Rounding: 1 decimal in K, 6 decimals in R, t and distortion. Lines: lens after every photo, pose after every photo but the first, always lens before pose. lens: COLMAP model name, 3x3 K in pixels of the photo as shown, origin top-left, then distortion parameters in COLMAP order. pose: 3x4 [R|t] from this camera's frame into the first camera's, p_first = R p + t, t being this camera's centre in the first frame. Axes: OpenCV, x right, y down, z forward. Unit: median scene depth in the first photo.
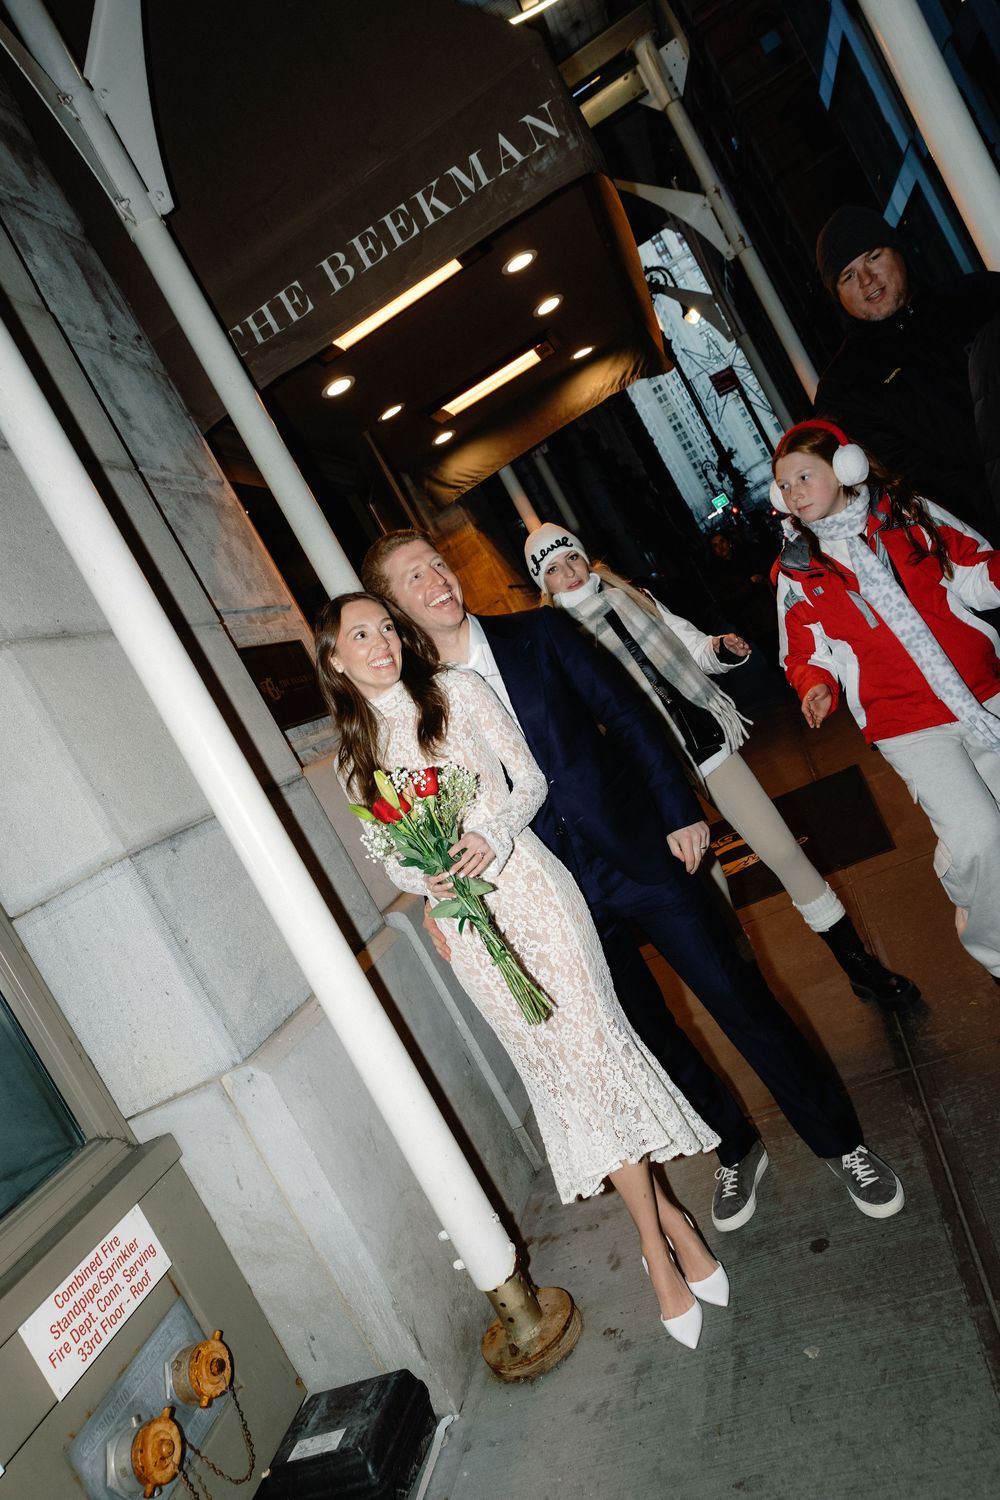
lens RADIAL K [[984.8, 0, 498.2], [0, 984.8, 761.2], [0, 0, 1]] dist [0.008176, 0.001498]
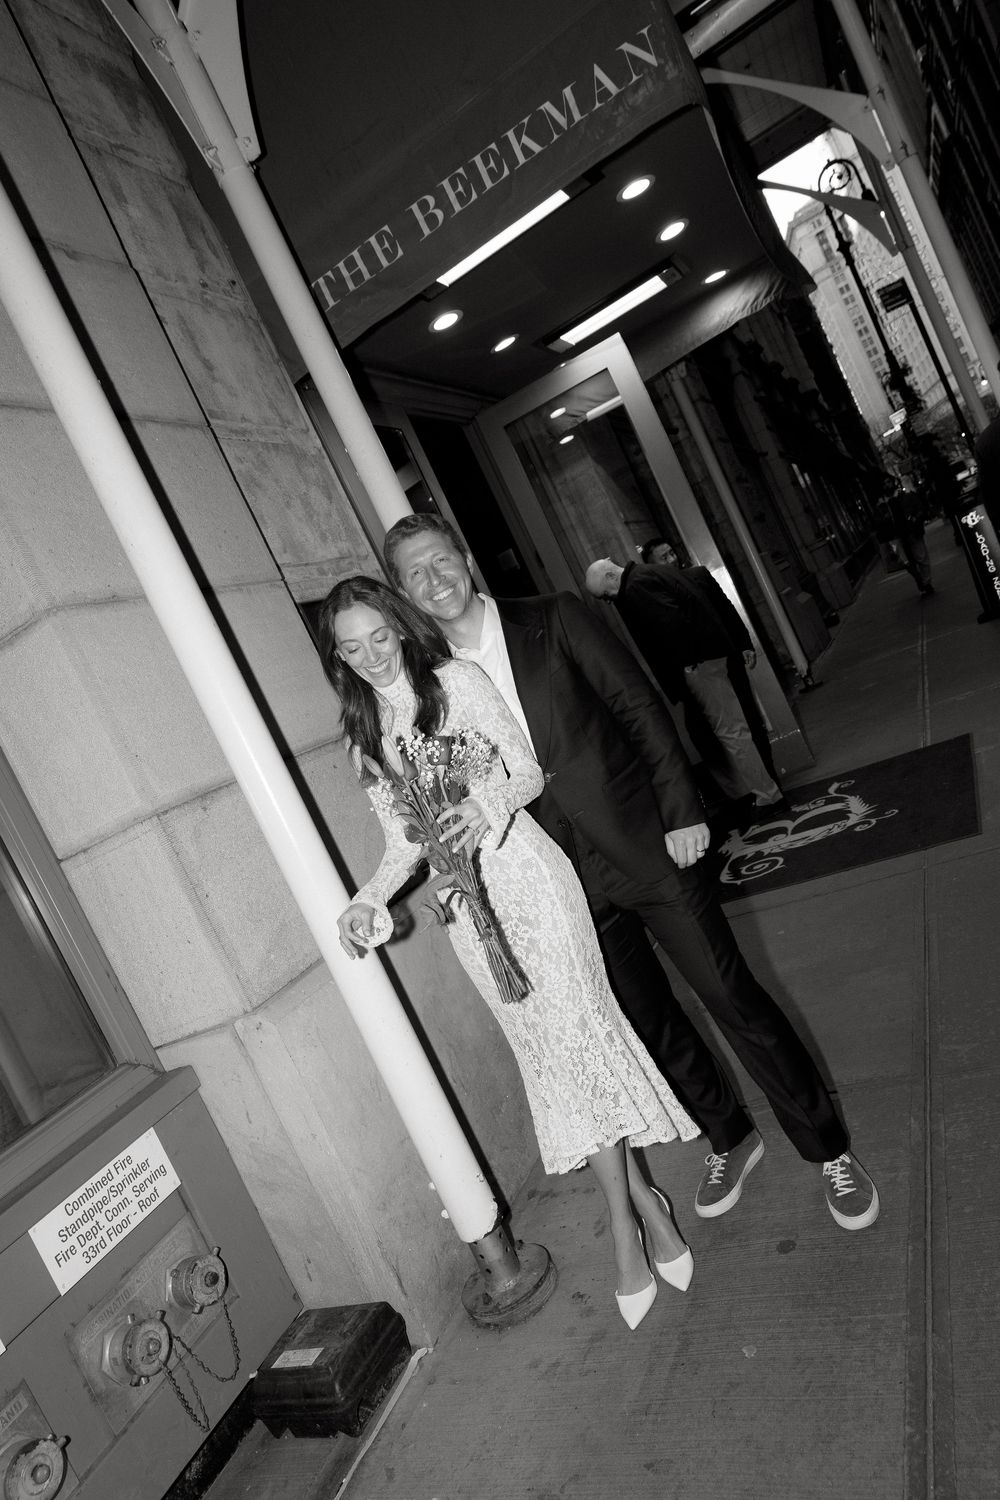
lens RADIAL K [[984.8, 0, 498.2], [0, 984.8, 761.2], [0, 0, 1]] dist [0.008176, 0.001498]
pose [[0.988175, 0.069219, -0.136815, 0.132195], [-0.057389, 0.994413, 0.088596, -0.075944], [0.142183, -0.079697, 0.986627, -0.003755]]
